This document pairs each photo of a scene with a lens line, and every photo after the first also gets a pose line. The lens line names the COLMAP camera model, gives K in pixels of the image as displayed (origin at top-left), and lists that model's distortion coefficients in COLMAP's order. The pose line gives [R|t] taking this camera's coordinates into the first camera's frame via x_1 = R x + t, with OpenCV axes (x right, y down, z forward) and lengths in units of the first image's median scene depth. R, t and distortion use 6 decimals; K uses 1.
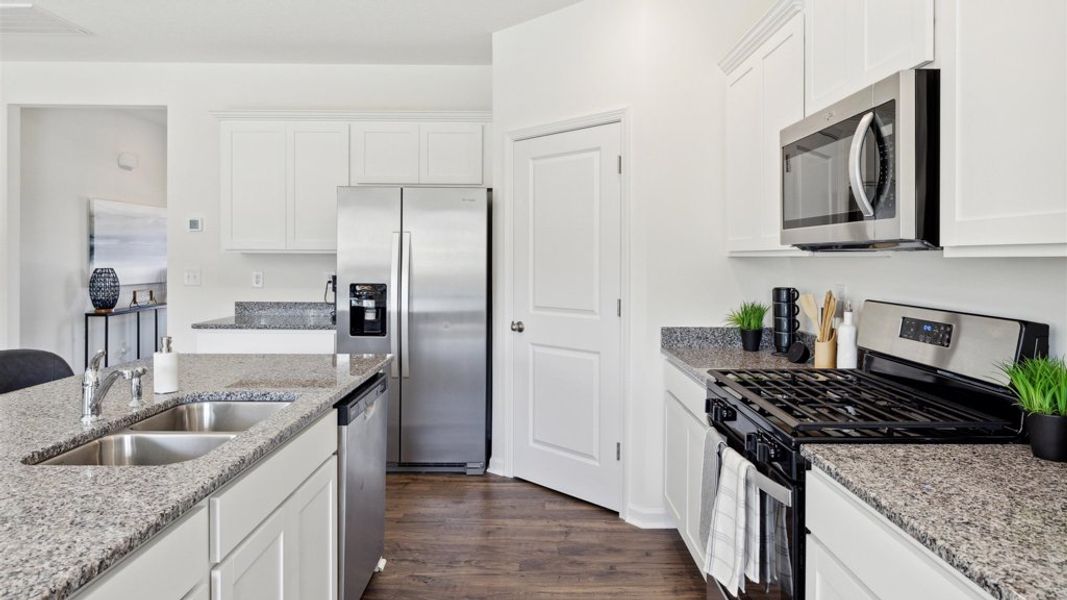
lens RADIAL K [[647.8, 0, 532.7], [0, 647.8, 275.2], [0, 0, 1]] dist [-0.020872, -0.000501]
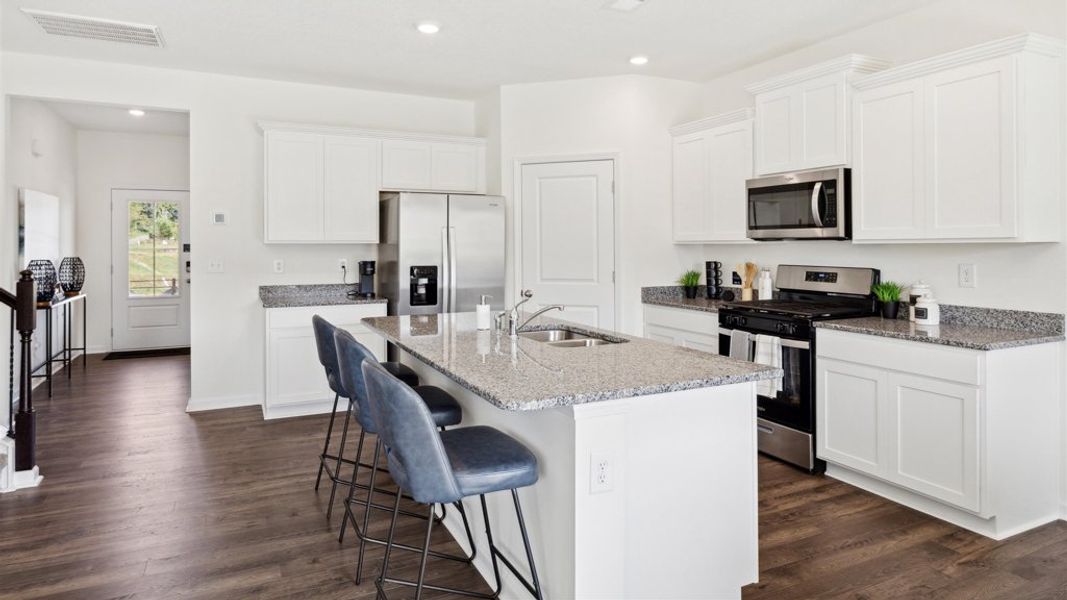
lens RADIAL K [[632.2, 0, 533.9], [0, 632.2, 252.3], [0, 0, 1]] dist [-0.000534, 0.000067]
pose [[0.901592, -0.012669, 0.432401, -0.744952], [0.019178, 0.999759, -0.010696, 0.003579], [-0.432161, 0.017936, 0.901618, -0.330865]]
